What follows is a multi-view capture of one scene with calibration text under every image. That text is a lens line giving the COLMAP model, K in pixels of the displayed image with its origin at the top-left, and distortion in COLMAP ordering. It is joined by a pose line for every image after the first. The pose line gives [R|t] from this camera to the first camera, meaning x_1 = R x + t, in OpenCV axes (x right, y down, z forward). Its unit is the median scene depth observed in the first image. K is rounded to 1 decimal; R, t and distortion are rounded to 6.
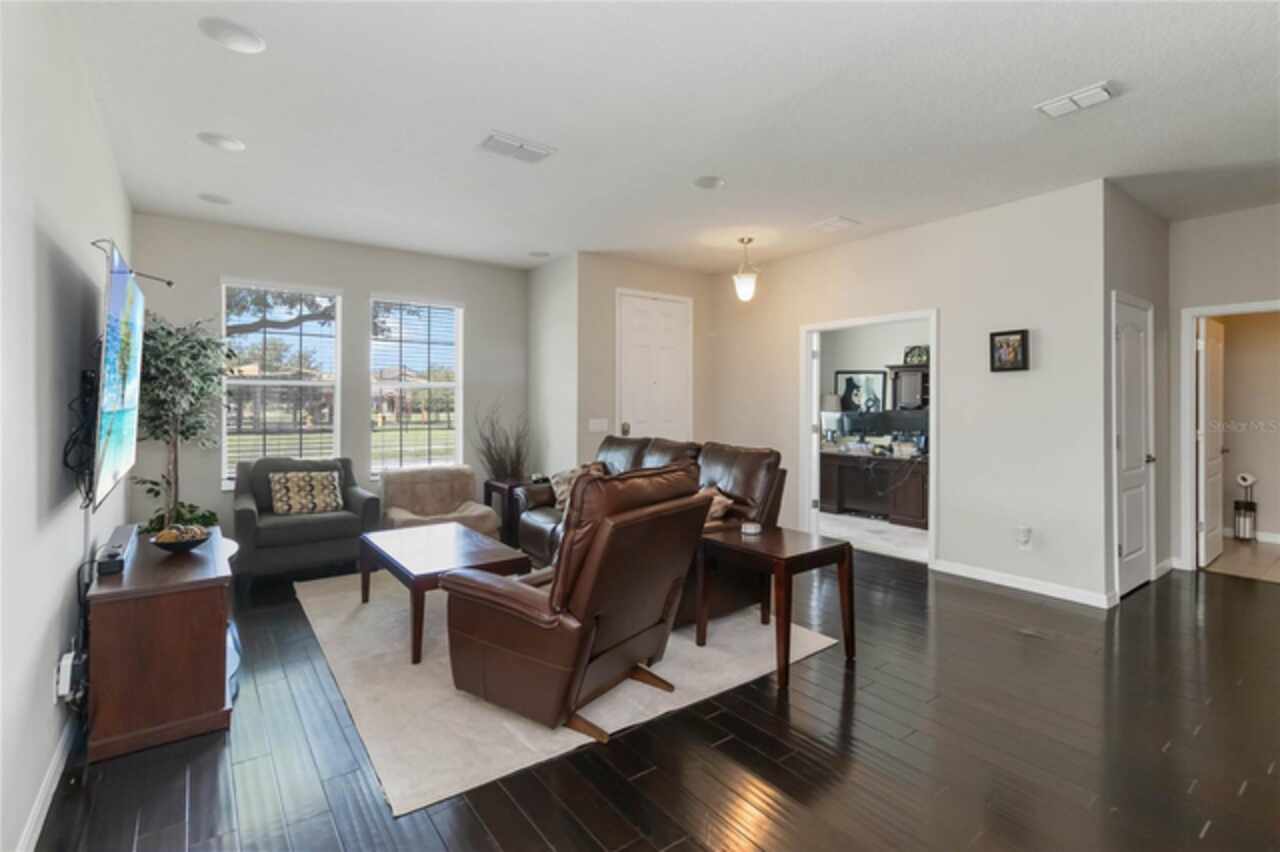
lens RADIAL K [[602.7, 0, 636.5], [0, 602.7, 409.5], [0, 0, 1]] dist [-0.005542, -0.000790]
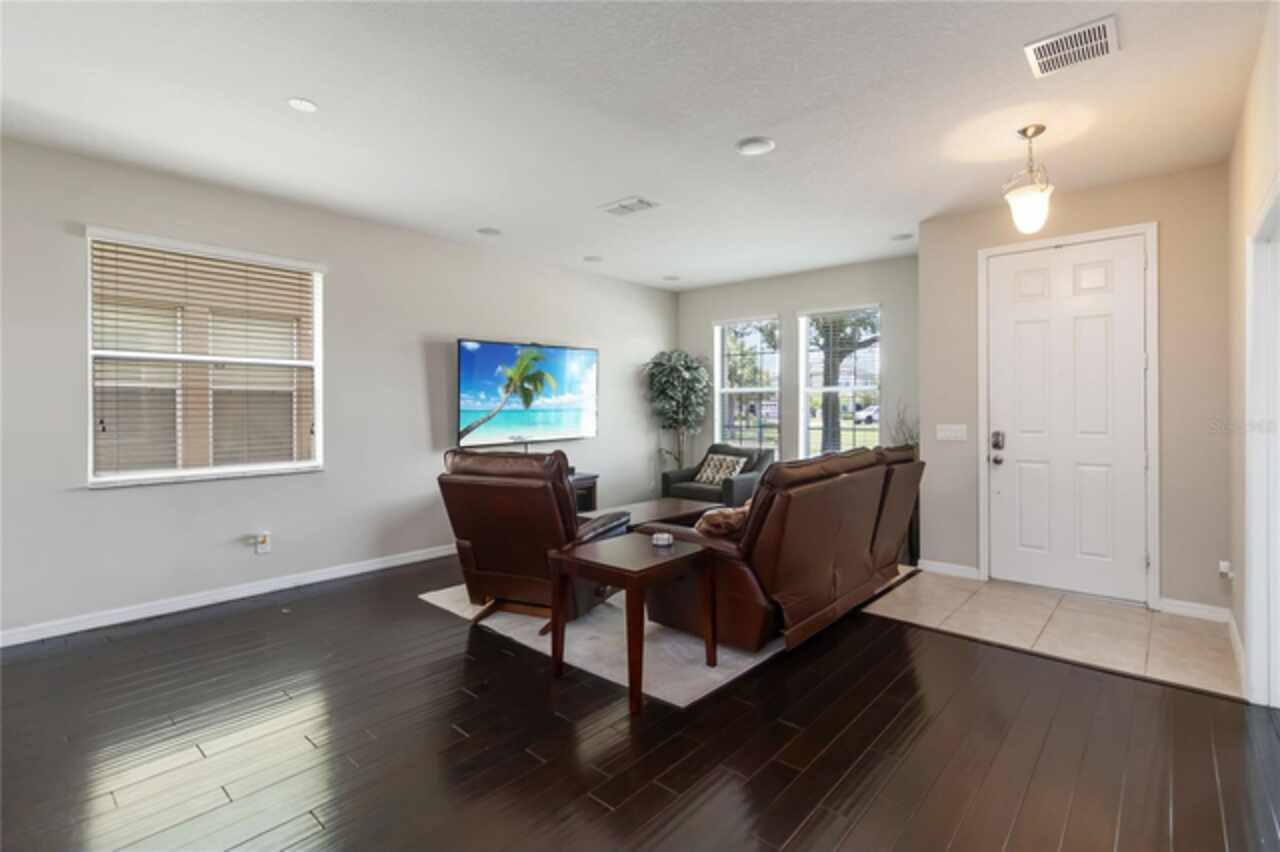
lens RADIAL K [[591.1, 0, 648.1], [0, 591.1, 412.9], [0, 0, 1]] dist [-0.001368, -0.000584]
pose [[0.206926, 0.003781, -0.978349, 0.520511], [-0.007195, 0.999971, 0.002343, 0.000749], [0.978330, 0.006555, 0.206948, 0.383796]]
